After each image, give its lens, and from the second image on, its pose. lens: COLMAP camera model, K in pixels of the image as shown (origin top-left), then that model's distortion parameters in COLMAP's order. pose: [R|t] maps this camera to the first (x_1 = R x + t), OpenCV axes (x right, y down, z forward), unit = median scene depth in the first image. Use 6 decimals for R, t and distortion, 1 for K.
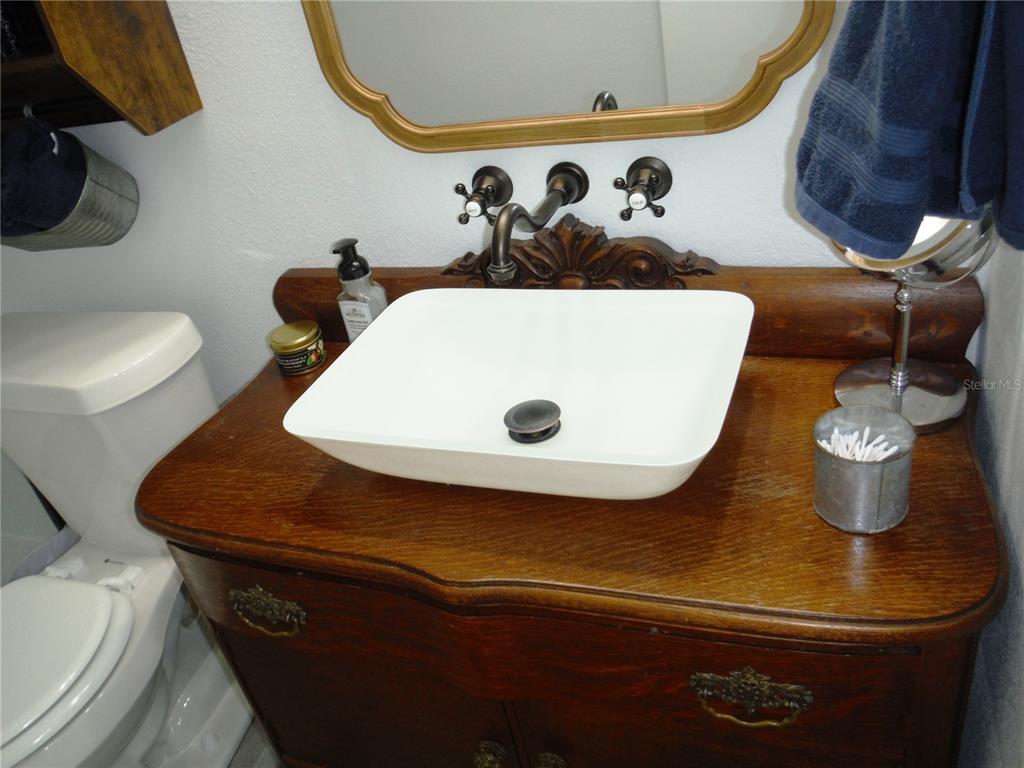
lens RADIAL K [[849.4, 0, 477.8], [0, 849.4, 379.1], [0, 0, 1]] dist [-0.063972, 0.006704]
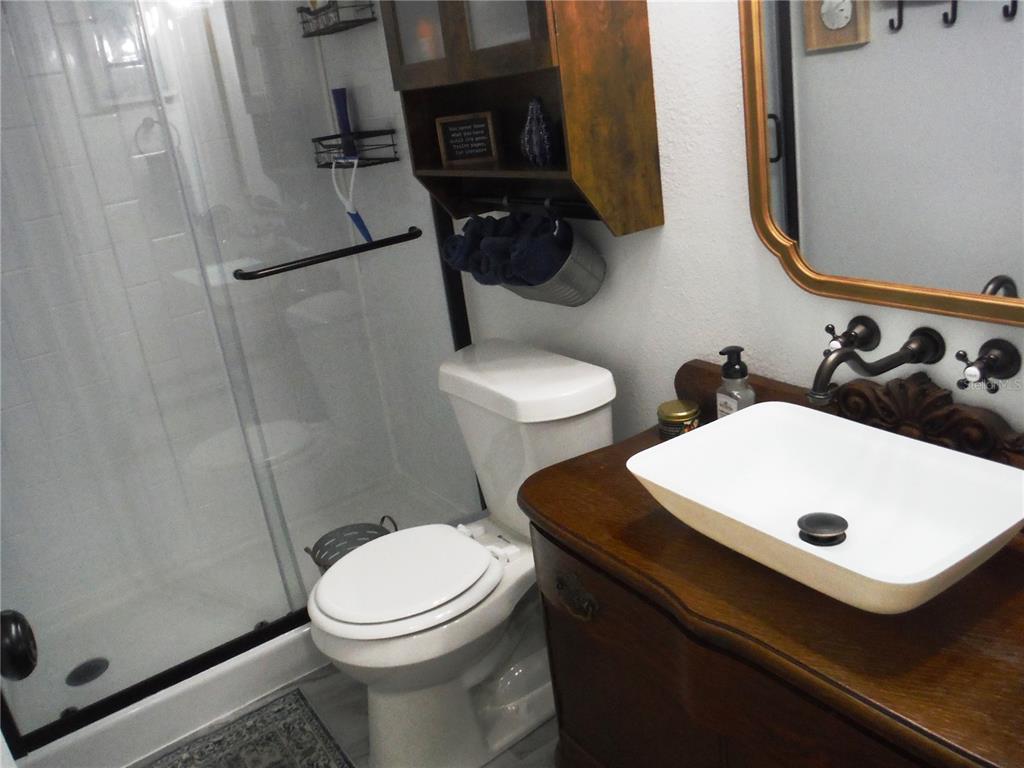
lens RADIAL K [[835.9, 0, 507.4], [0, 835.9, 369.7], [0, 0, 1]] dist [-0.068711, 0.023827]
pose [[0.824058, 0.258484, -0.504098, 0.201456], [-0.318348, 0.947340, -0.034647, 0.017370], [0.468597, 0.189029, 0.862951, -0.213290]]
